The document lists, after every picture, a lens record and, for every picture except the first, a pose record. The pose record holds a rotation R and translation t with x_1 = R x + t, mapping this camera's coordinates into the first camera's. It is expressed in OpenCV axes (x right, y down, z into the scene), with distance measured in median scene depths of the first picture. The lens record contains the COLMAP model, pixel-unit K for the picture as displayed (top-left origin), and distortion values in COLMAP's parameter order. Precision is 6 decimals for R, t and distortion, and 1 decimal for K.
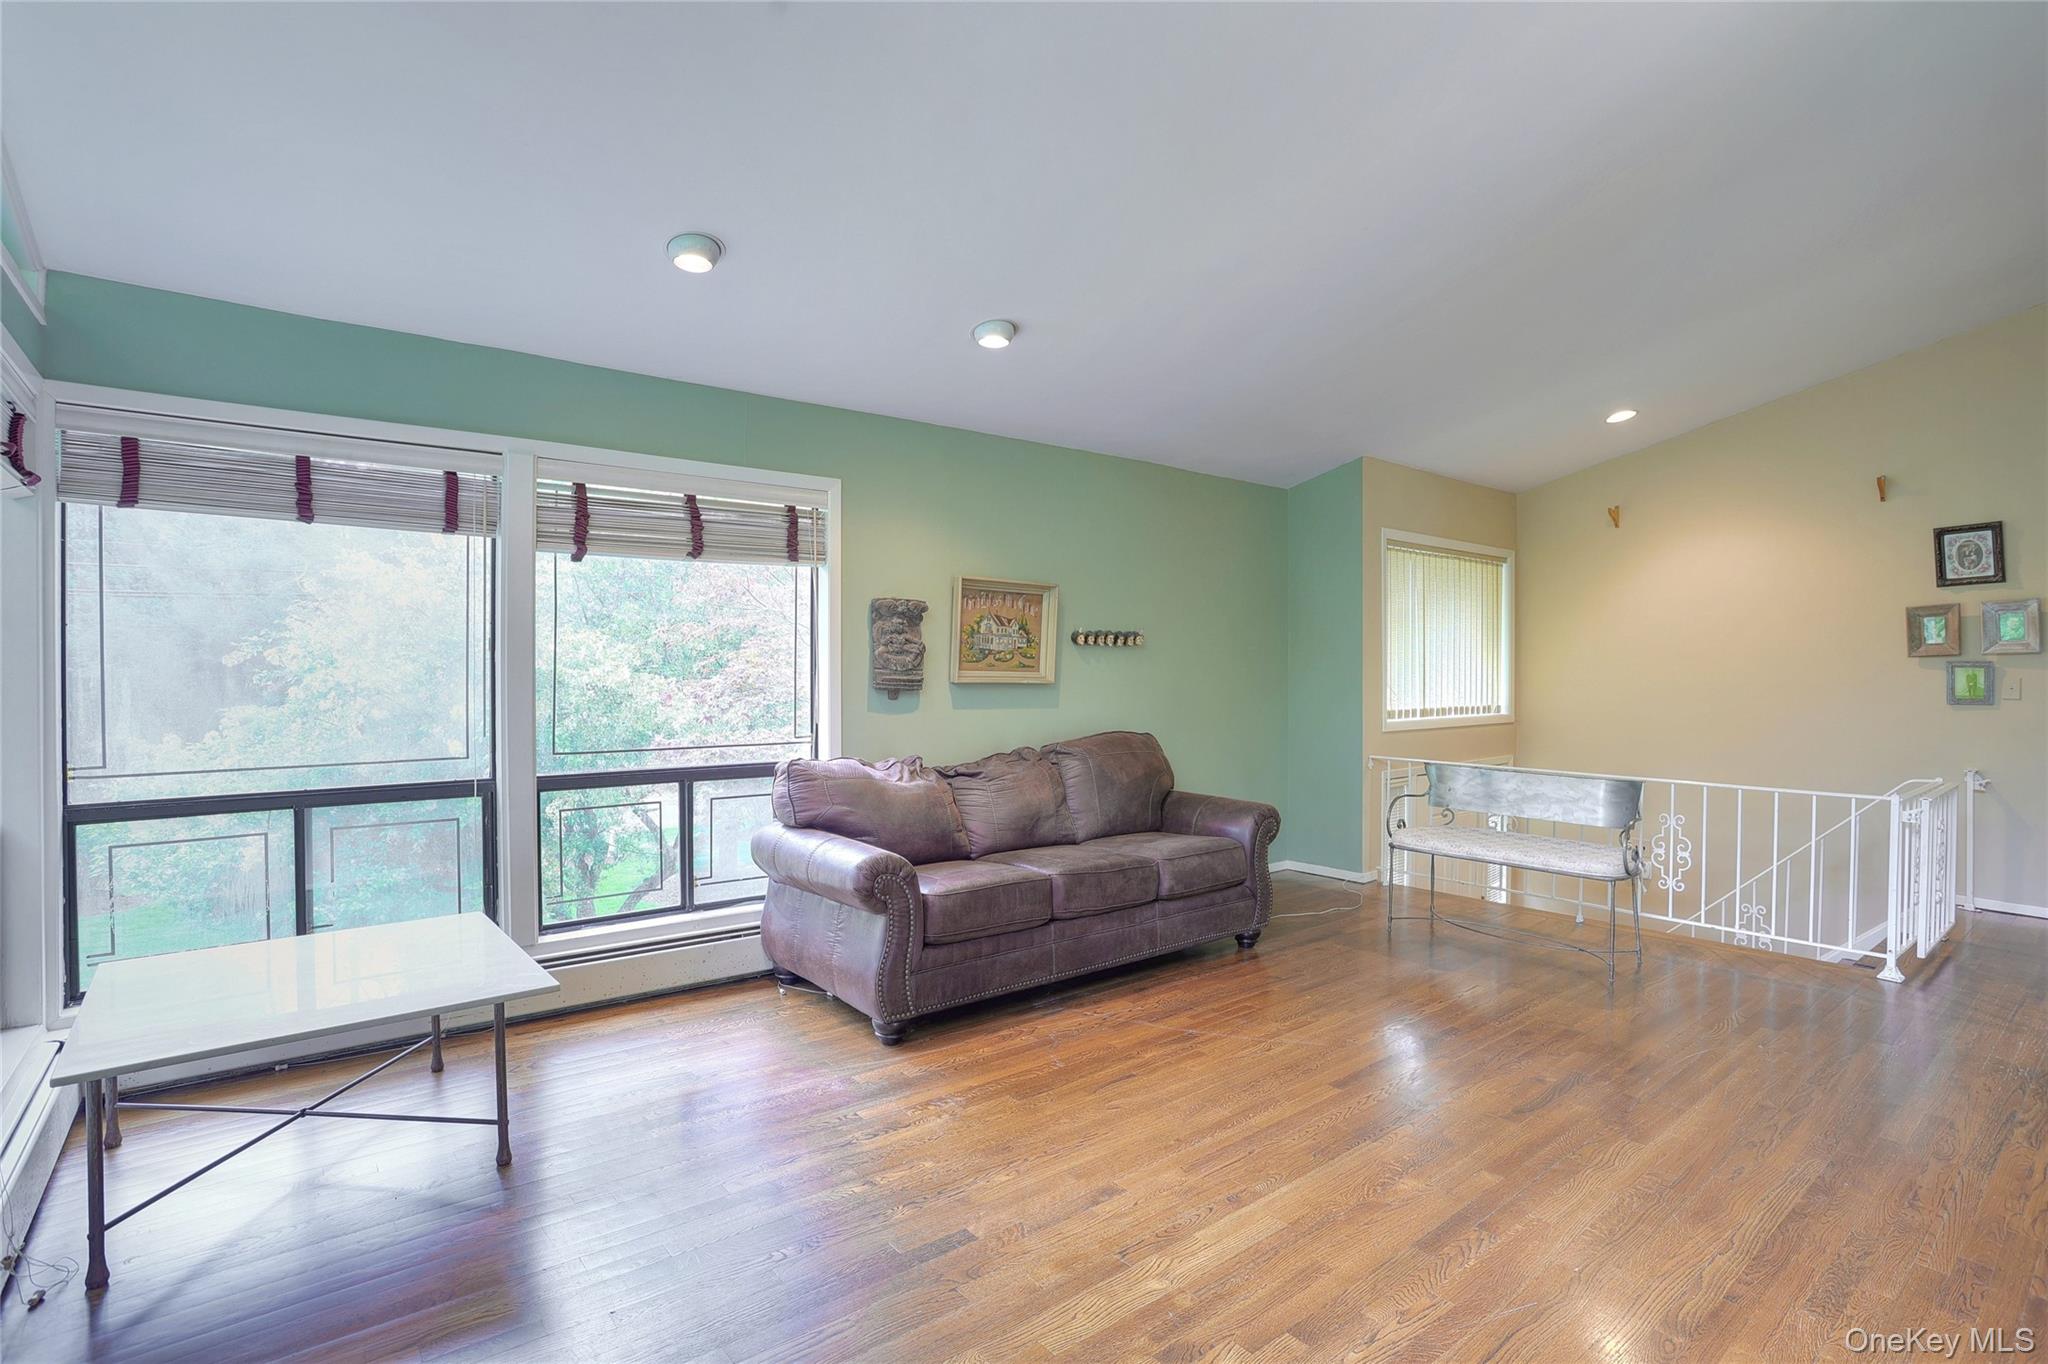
lens RADIAL K [[990.7, 0, 1022.2], [0, 990.7, 671.0], [0, 0, 1]] dist [-0.079469, 0.029314]
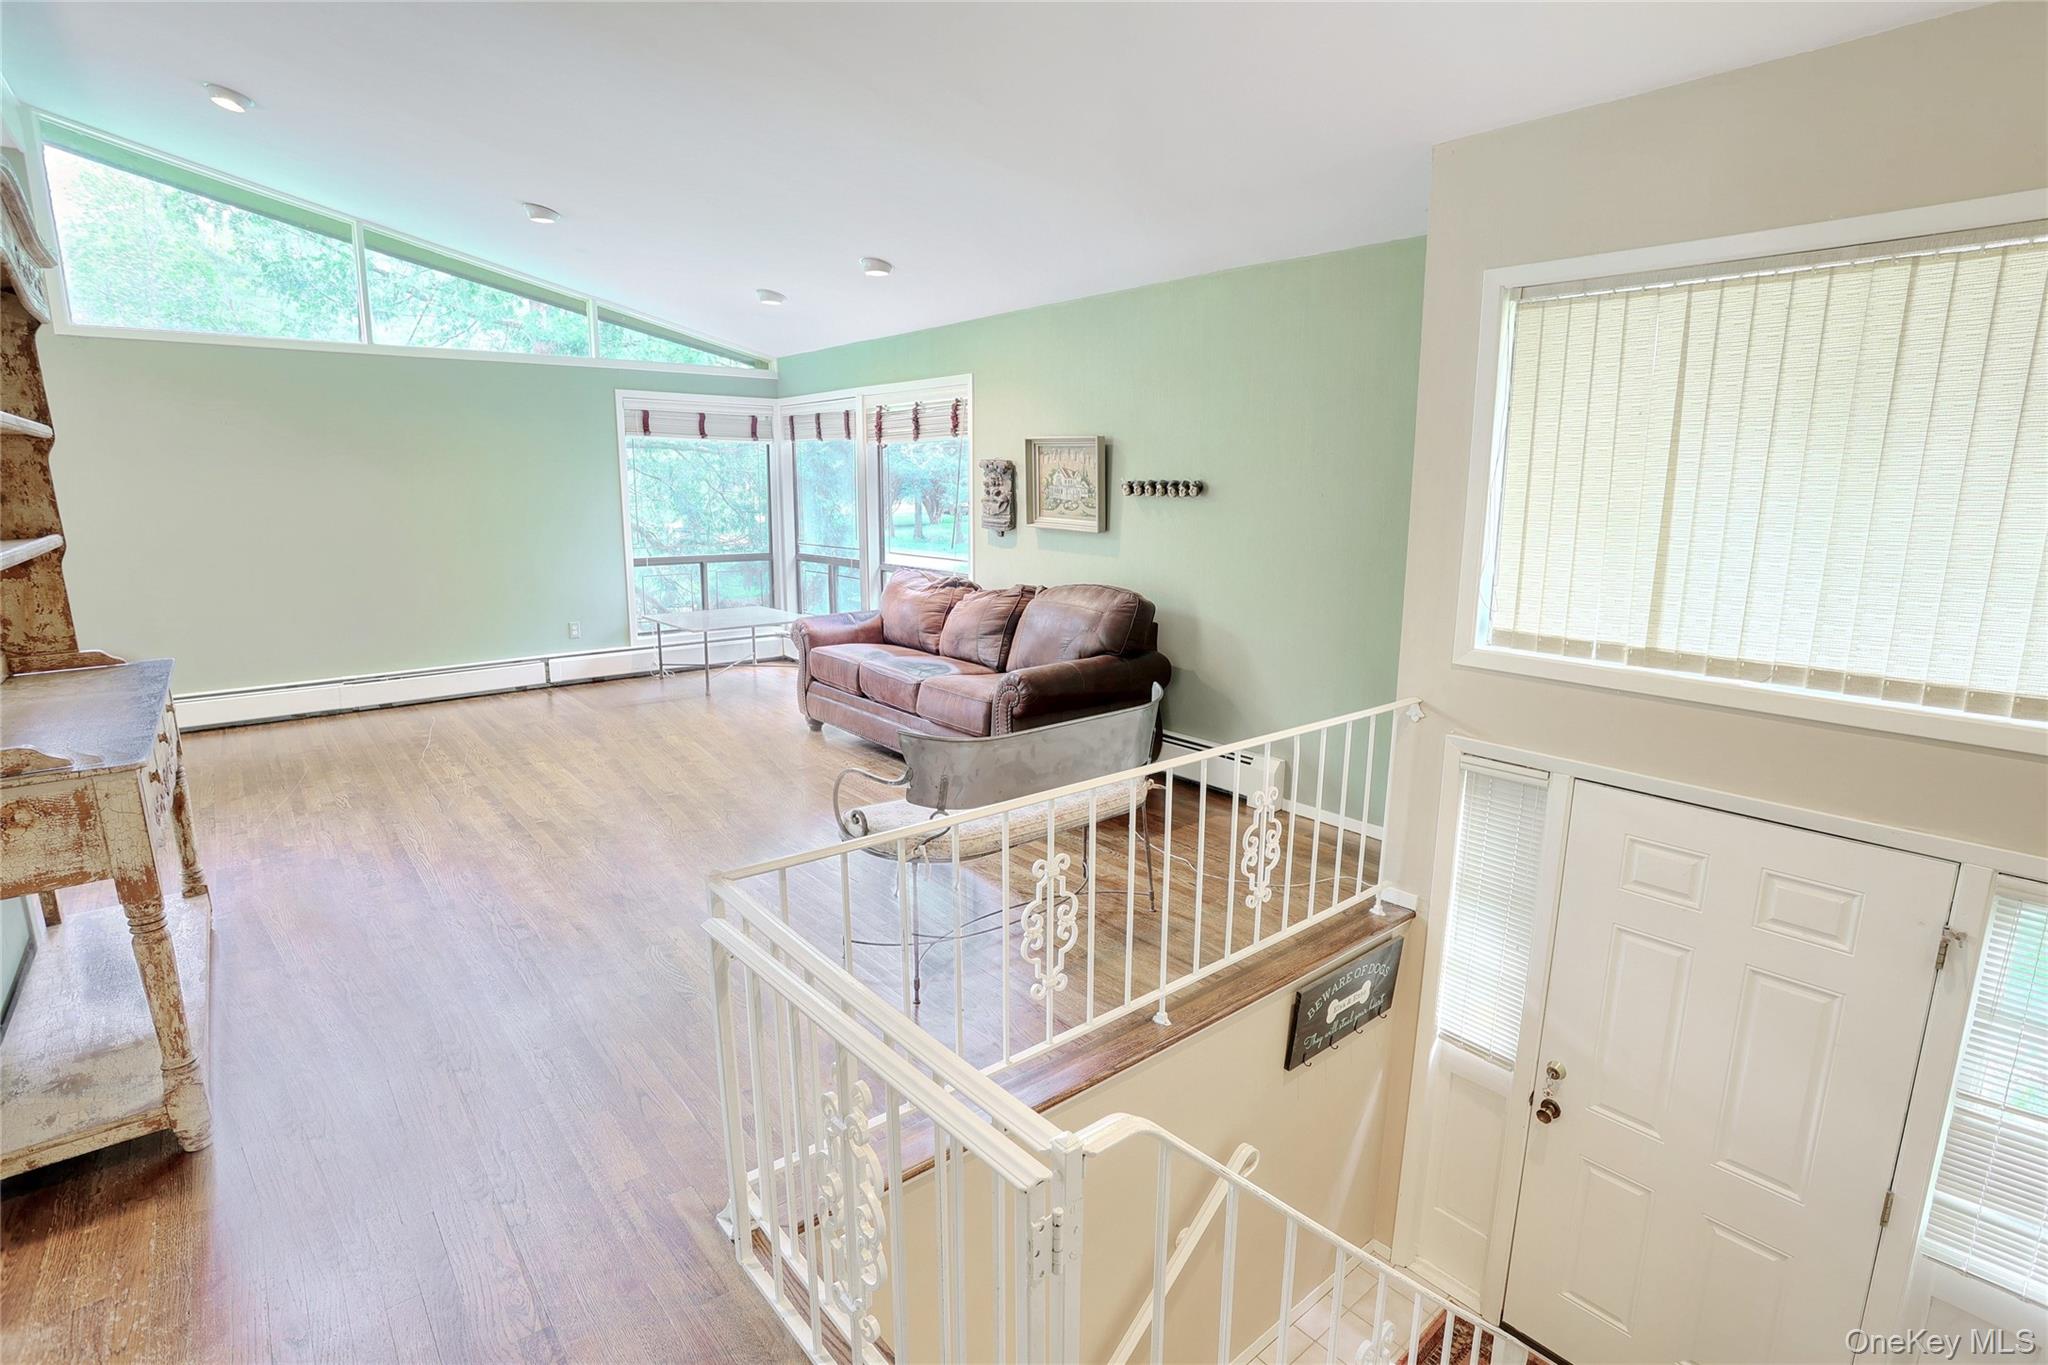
lens RADIAL K [[990.7, 0, 1022.2], [0, 990.7, 671.5], [0, 0, 1]] dist [-0.079469, 0.029314]
pose [[0.023205, 0.189403, -0.981625, 1.284274], [-0.011516, 0.981875, 0.189179, -0.047741], [0.999664, 0.006914, 0.024965, 1.071768]]
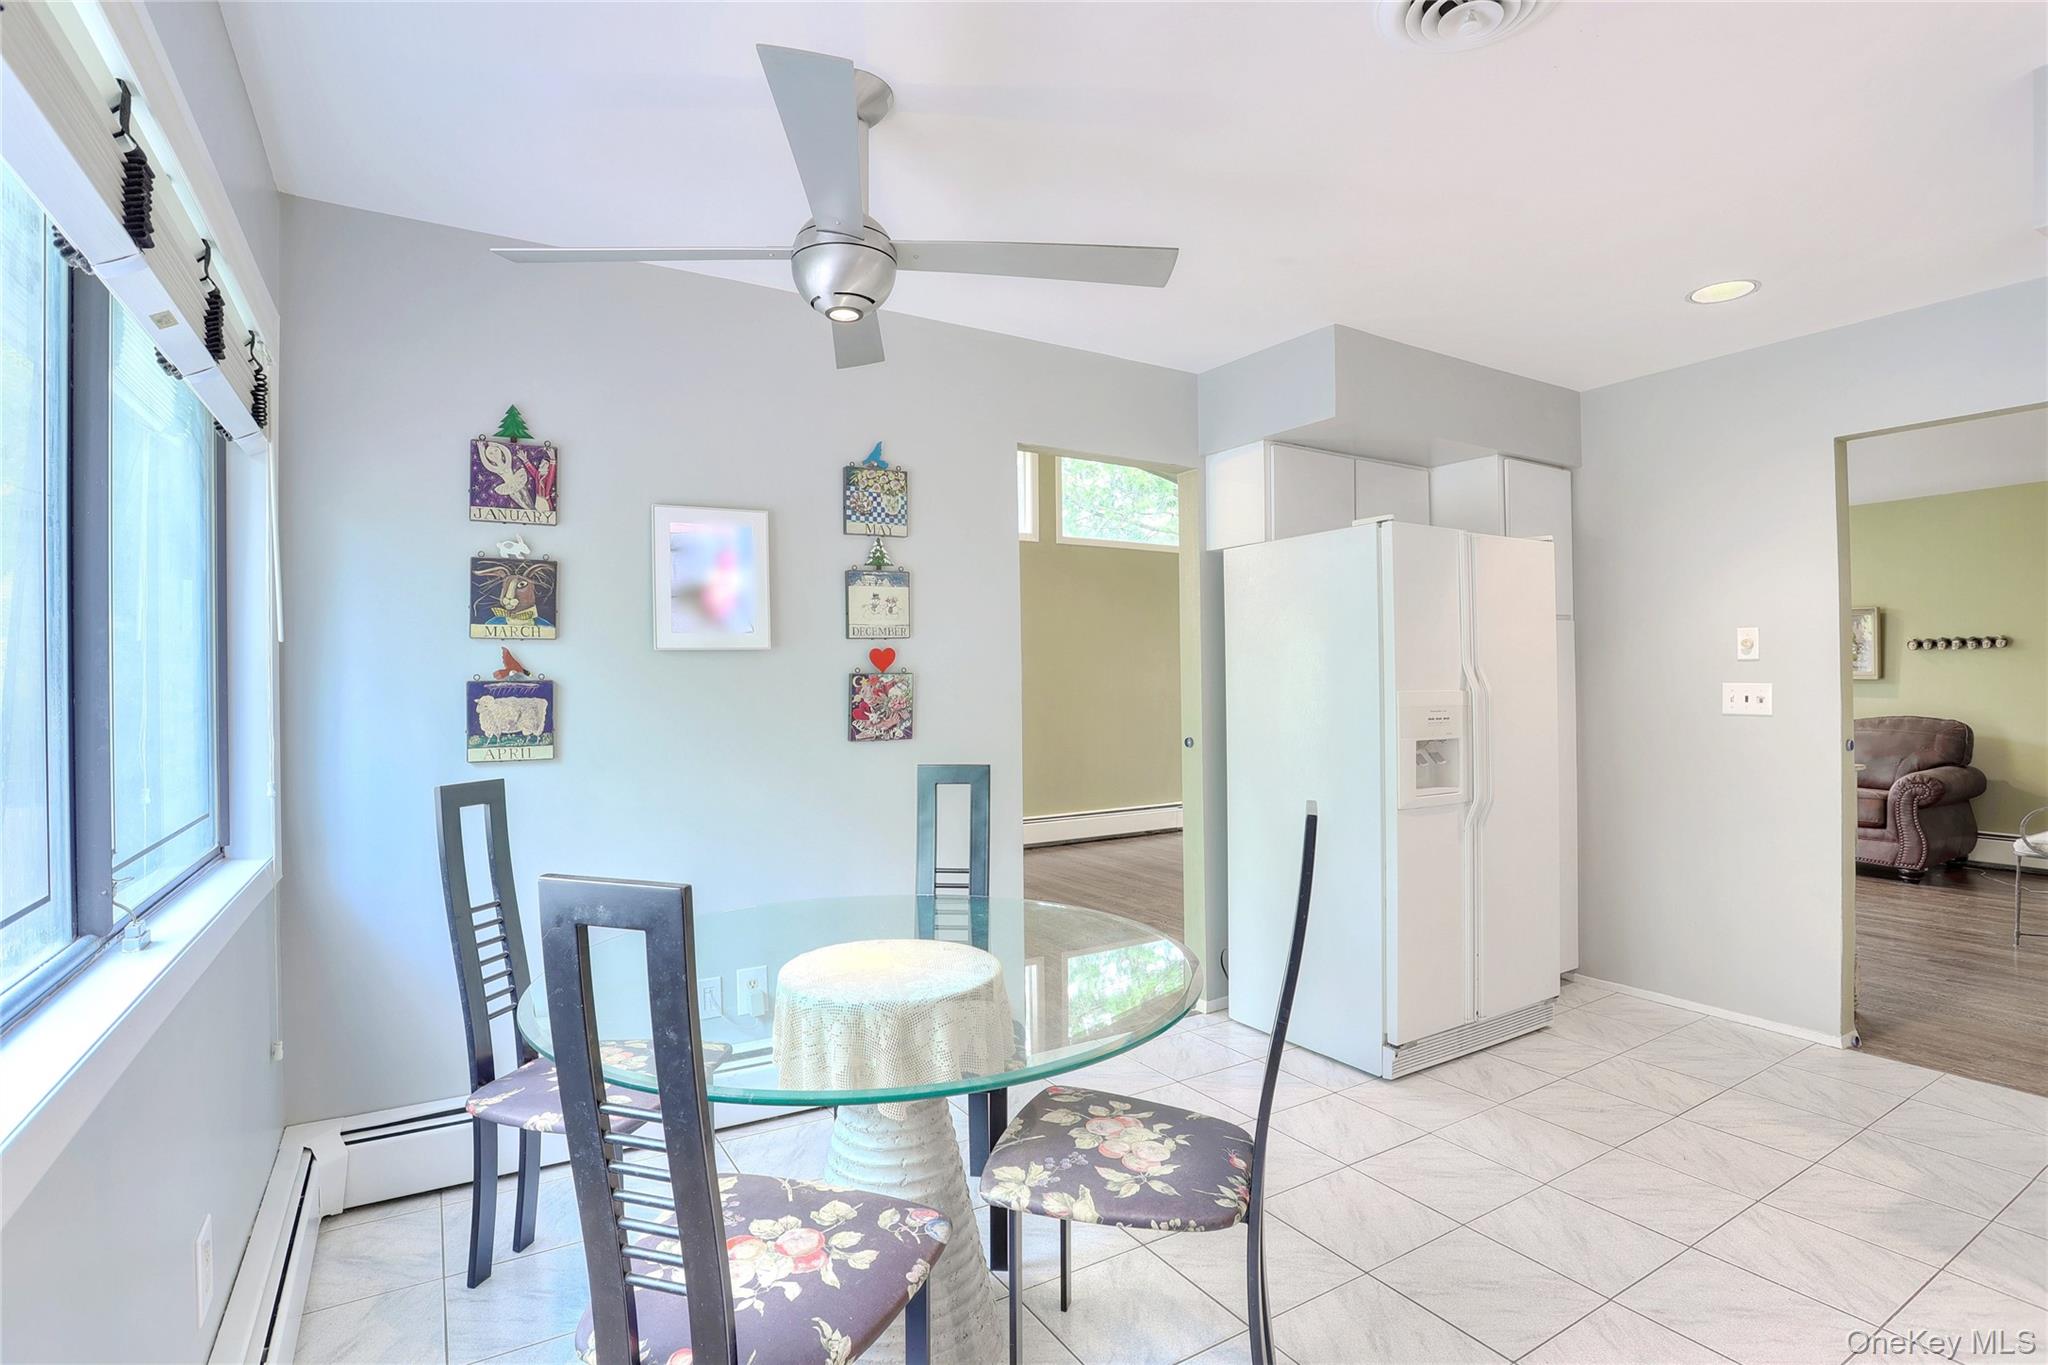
lens RADIAL K [[990.7, 0, 1022.2], [0, 990.7, 671.5], [0, 0, 1]] dist [-0.079469, 0.029314]
pose [[-0.127079, -0.006758, -0.991870, 1.749776], [0.000176, 0.999977, -0.006836, 0.012281], [0.991893, -0.001043, -0.127075, 0.005423]]
